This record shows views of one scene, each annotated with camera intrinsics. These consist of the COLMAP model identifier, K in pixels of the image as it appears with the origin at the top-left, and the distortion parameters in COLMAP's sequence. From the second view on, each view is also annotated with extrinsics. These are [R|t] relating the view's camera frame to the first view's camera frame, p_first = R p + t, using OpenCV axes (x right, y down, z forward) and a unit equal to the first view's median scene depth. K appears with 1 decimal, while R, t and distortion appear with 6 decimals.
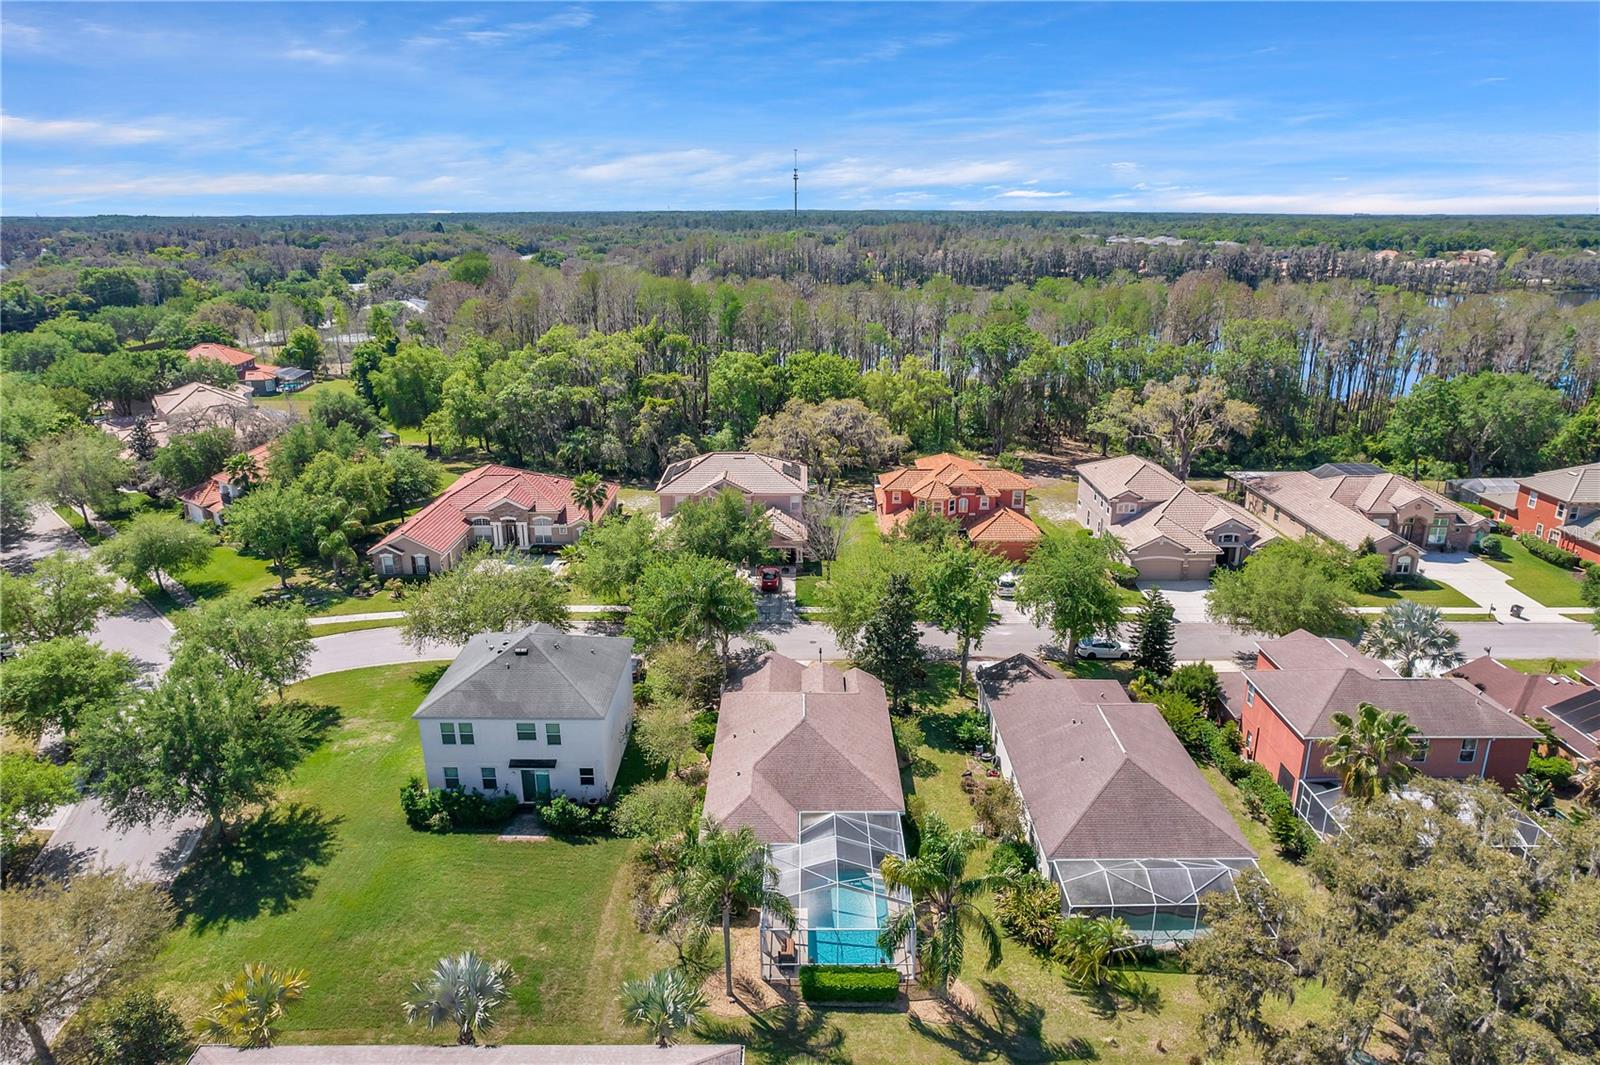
lens RADIAL K [[1034.2, 0, 800.0], [0, 1034.2, 532.5], [0, 0, 1]] dist [-0.077958, 0.070351]
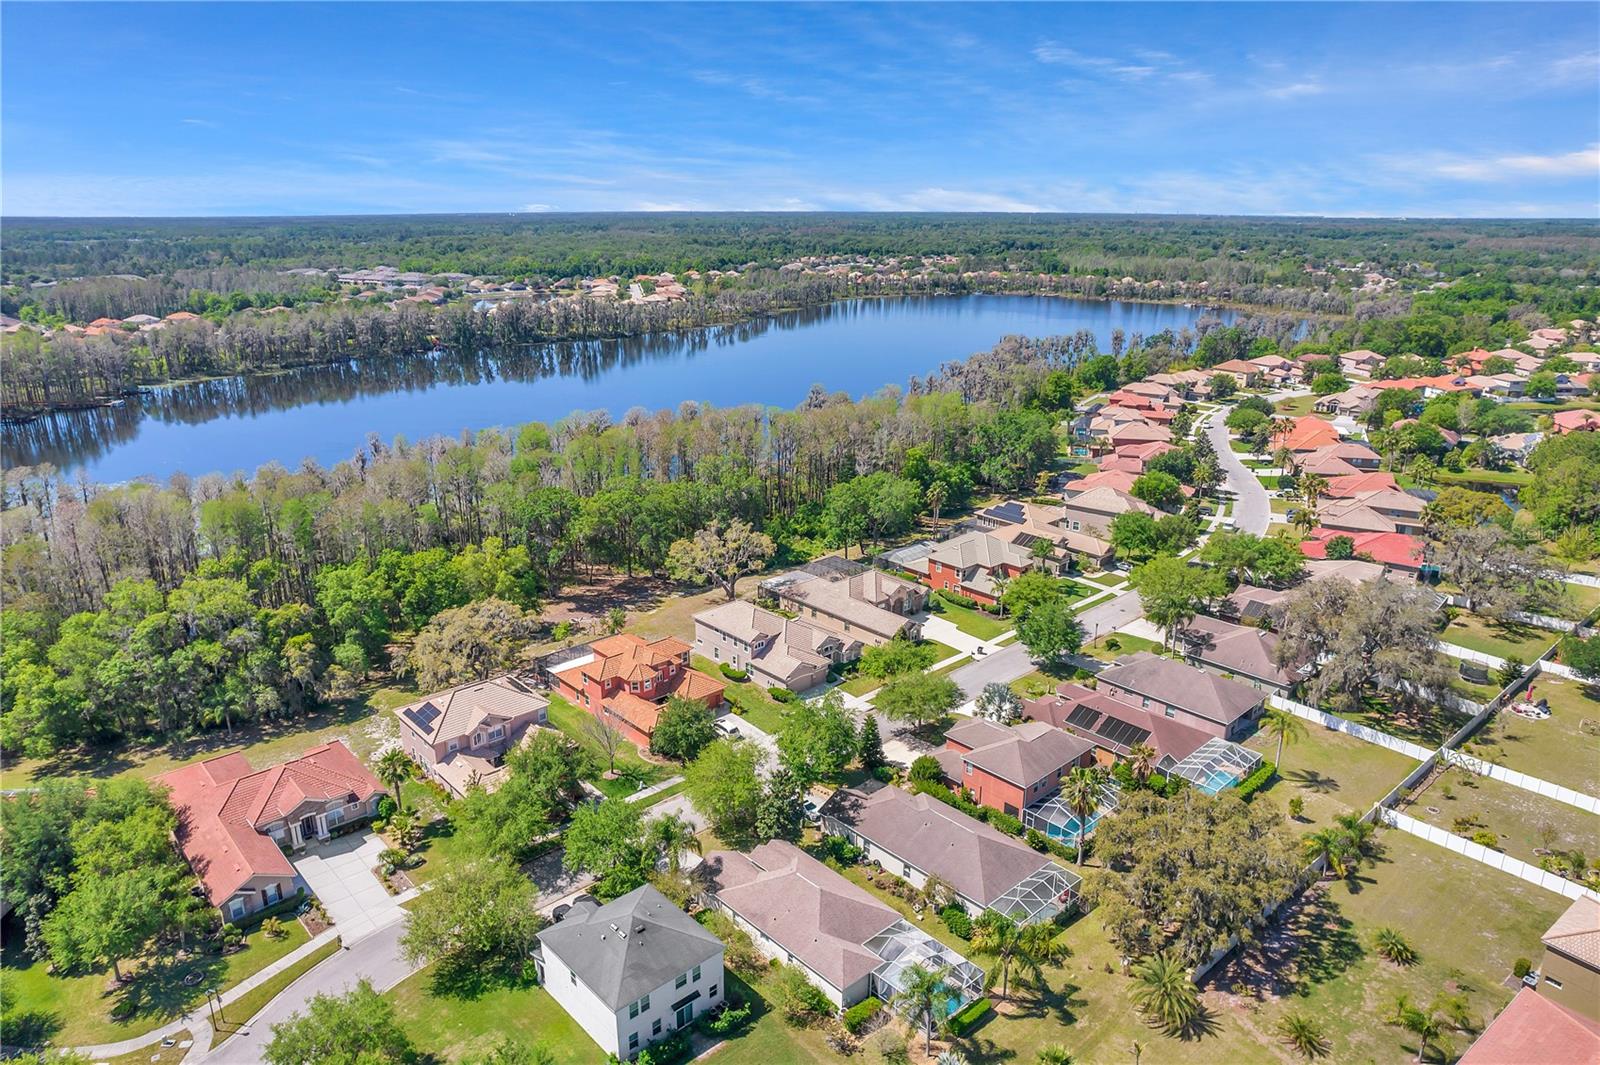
lens RADIAL K [[1034.2, 0, 800.0], [0, 1034.2, 532.5], [0, 0, 1]] dist [-0.077958, 0.070351]
pose [[0.733581, -0.201864, 0.648929, -0.684235], [0.202341, 0.976438, 0.075008, -0.350210], [-0.648781, 0.076281, 0.757142, -0.150740]]
